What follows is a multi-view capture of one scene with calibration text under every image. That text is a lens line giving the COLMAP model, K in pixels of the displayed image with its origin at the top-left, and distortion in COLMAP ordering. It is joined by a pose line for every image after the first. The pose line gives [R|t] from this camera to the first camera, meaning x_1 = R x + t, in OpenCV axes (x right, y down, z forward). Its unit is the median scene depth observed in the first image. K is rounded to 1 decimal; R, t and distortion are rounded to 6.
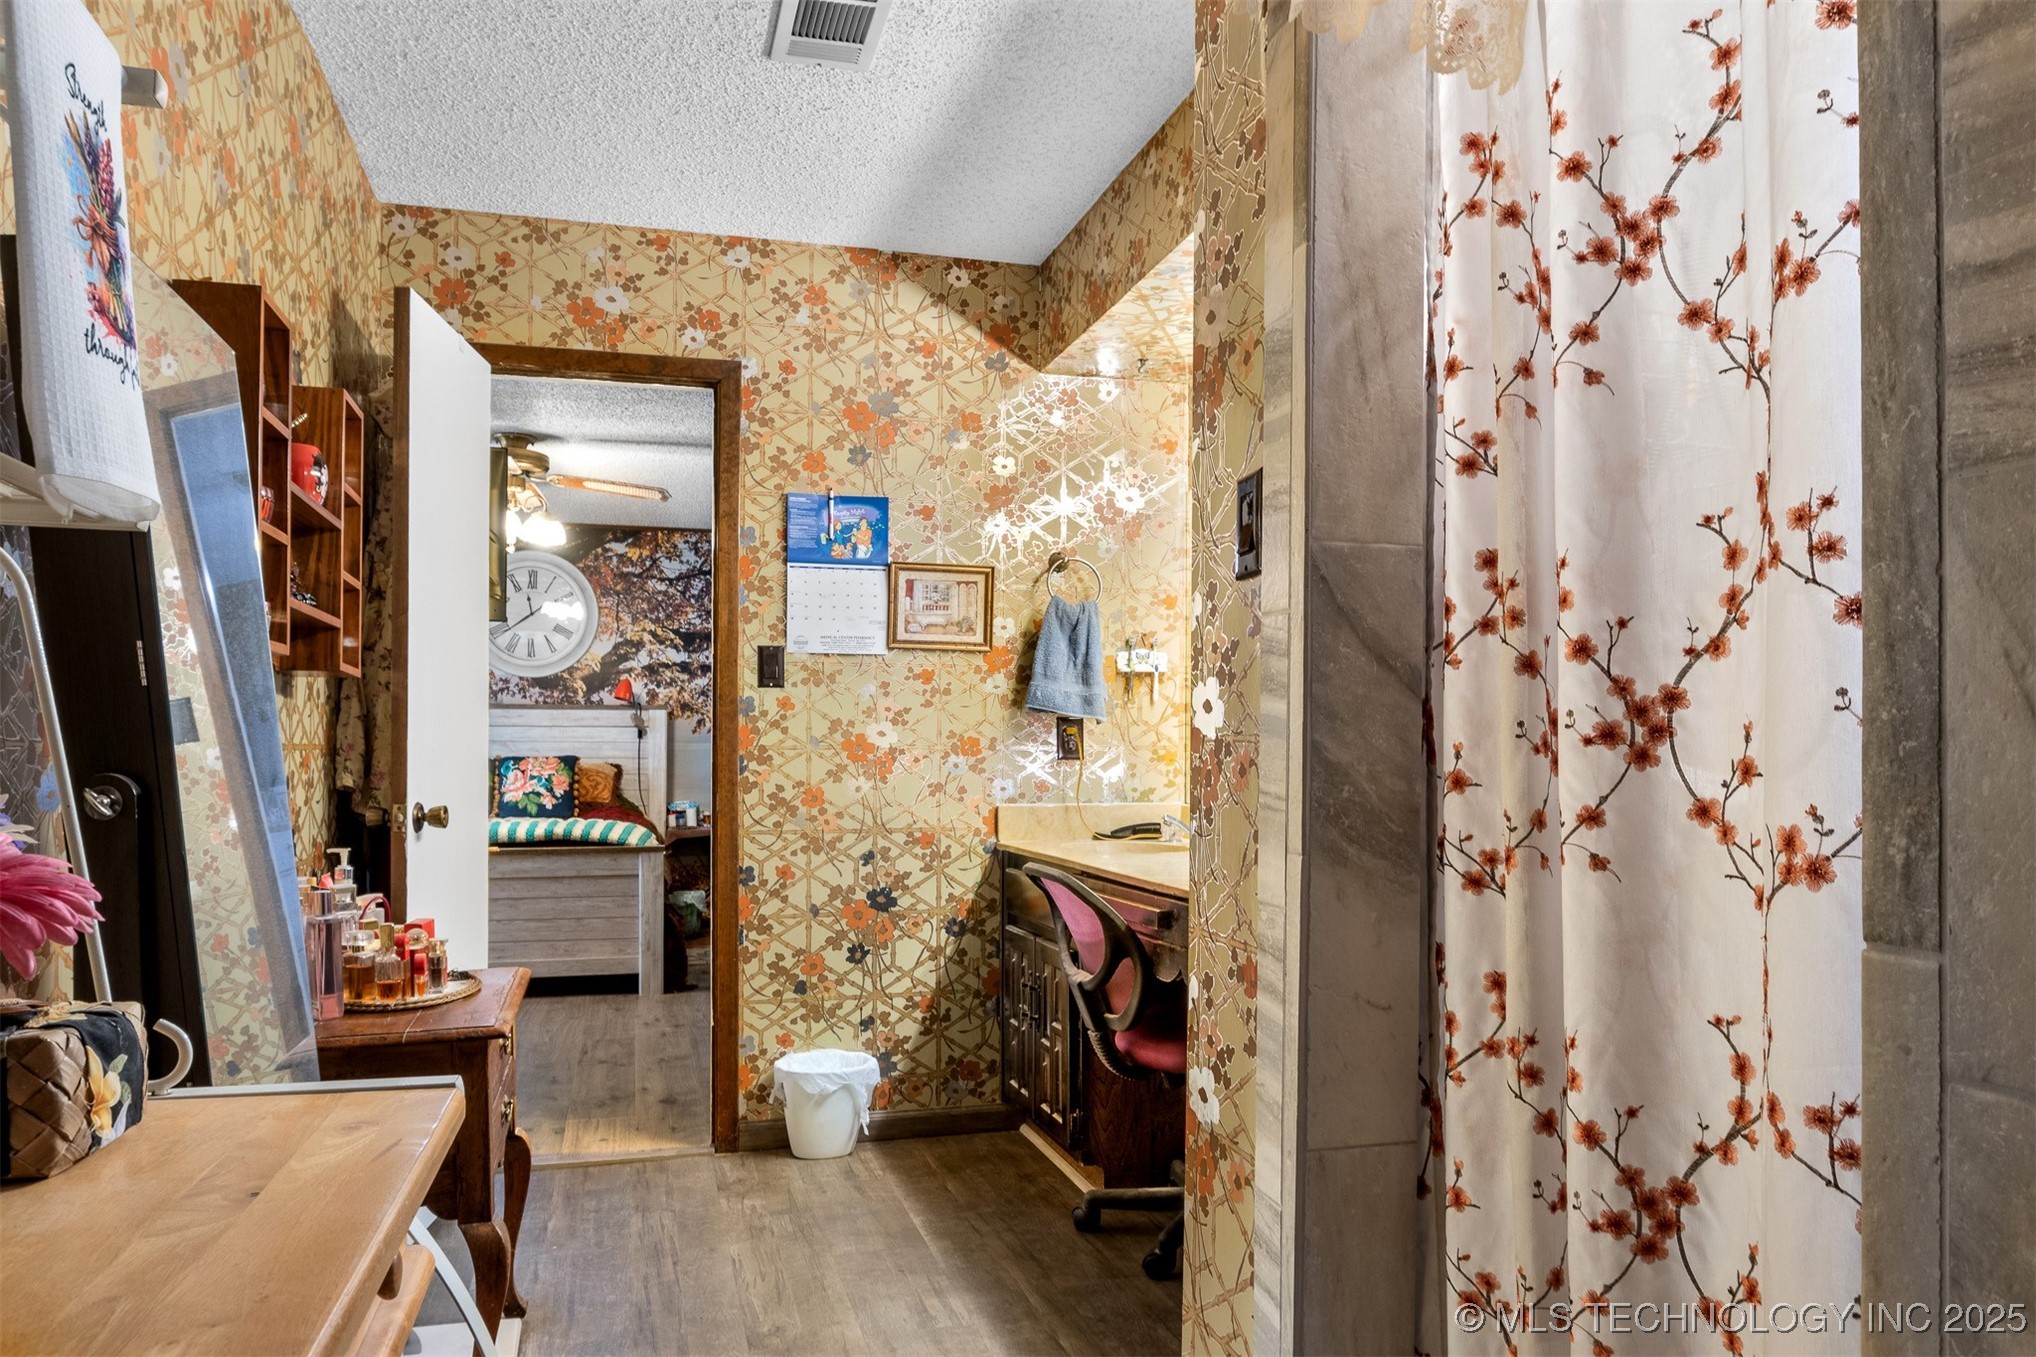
lens RADIAL K [[1433.2, 0, 1014.8], [0, 1433.2, 706.9], [0, 0, 1]] dist [-0.036253, 0.005801]
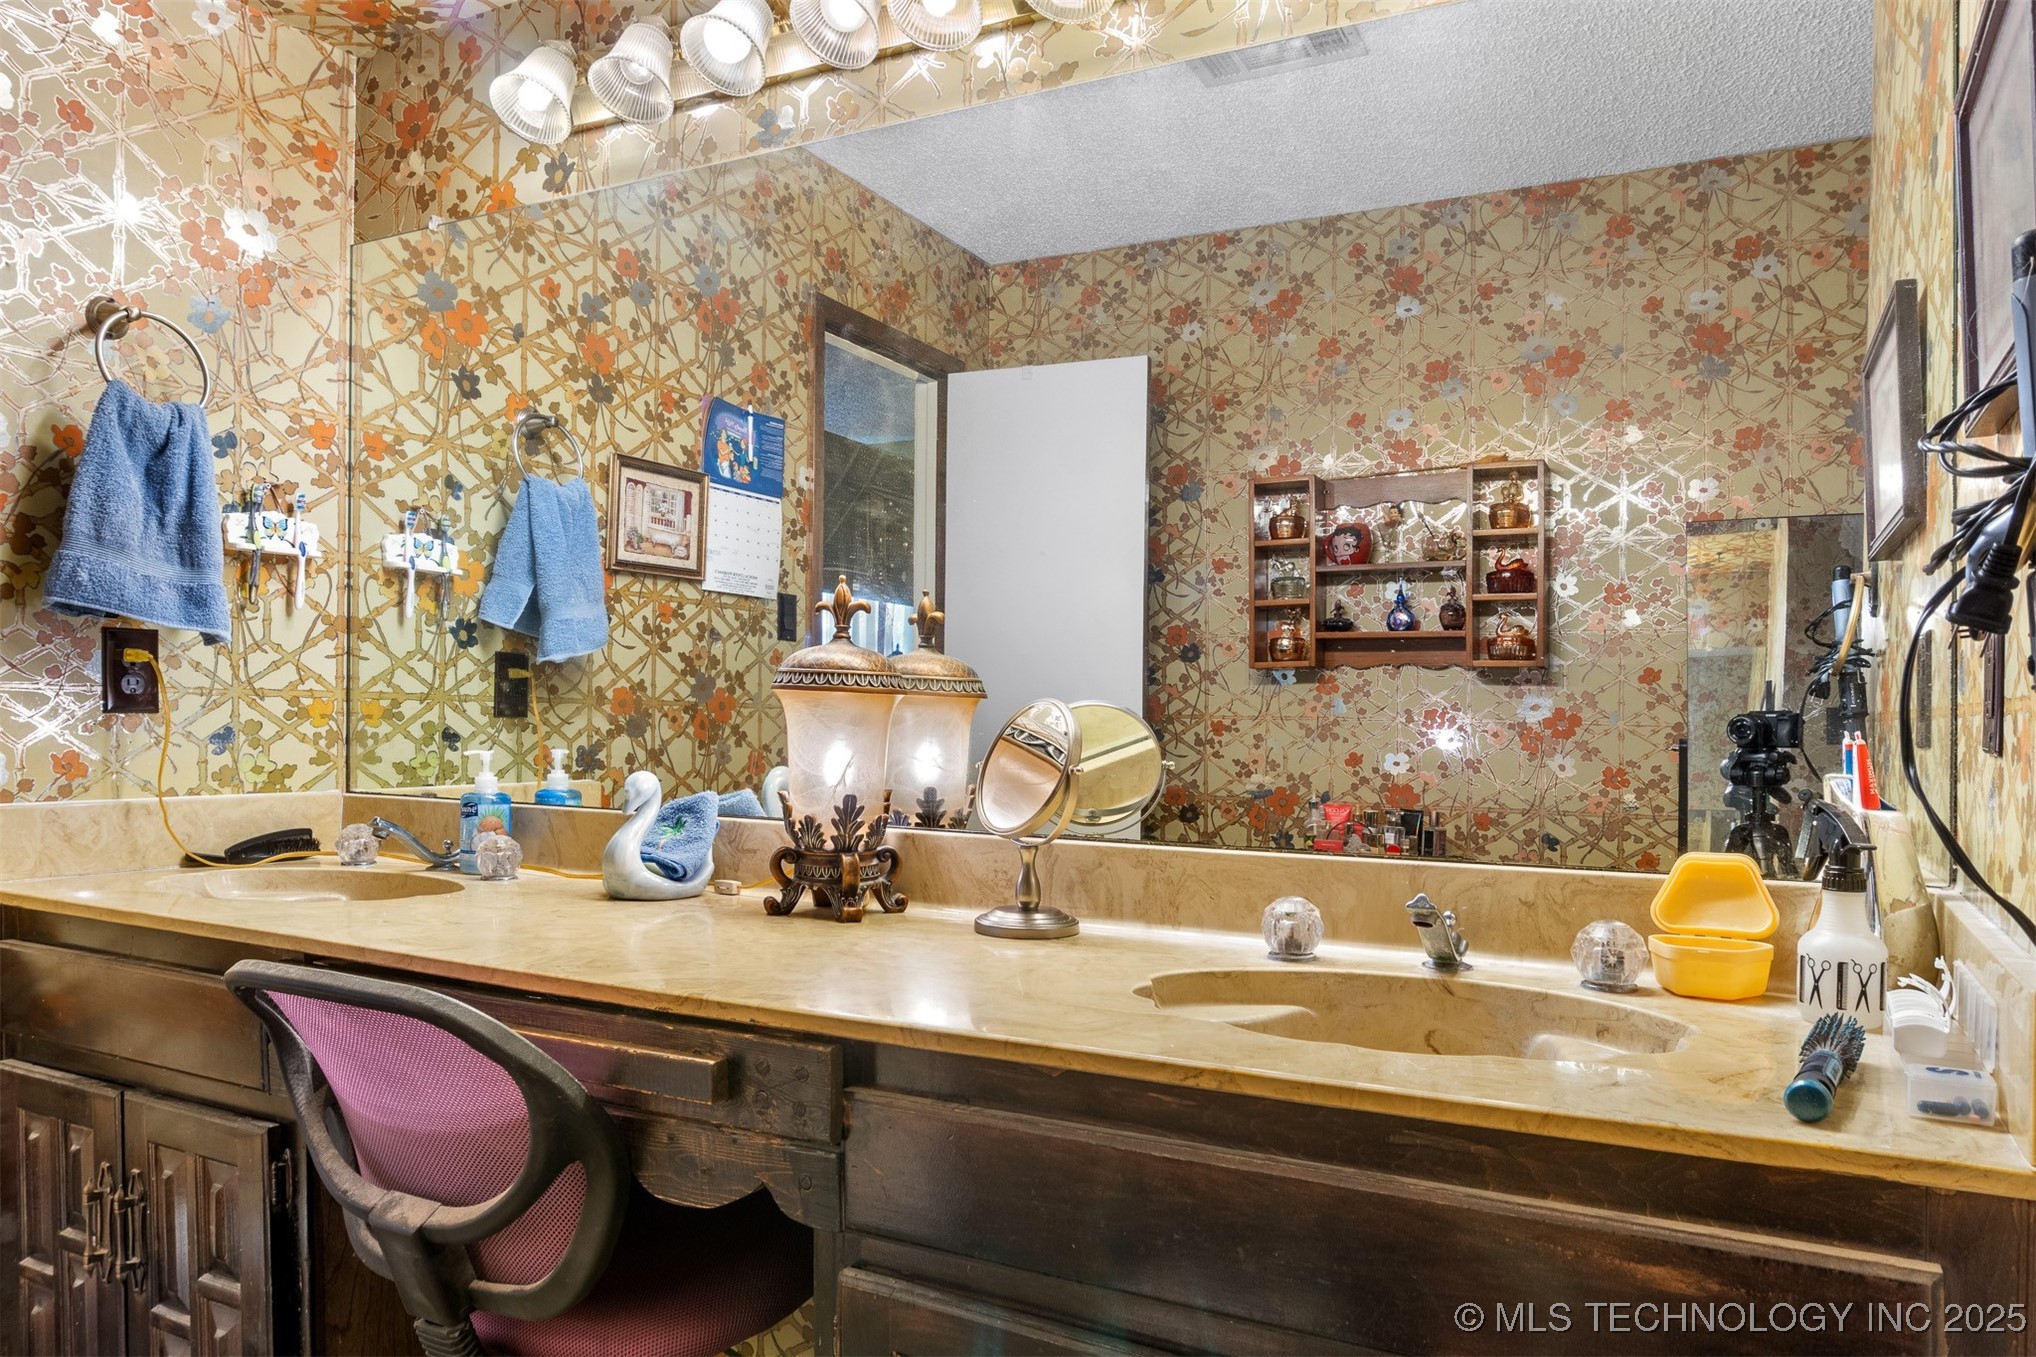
lens RADIAL K [[1396.2, 0, 1016.4], [0, 1396.2, 747.7], [0, 0, 1]] dist [-0.023317, -0.002130]
pose [[0.692253, -0.002496, 0.721651, -0.097327], [-0.041252, 0.998222, 0.043024, 0.015081], [-0.720475, -0.059553, 0.690919, 0.429870]]
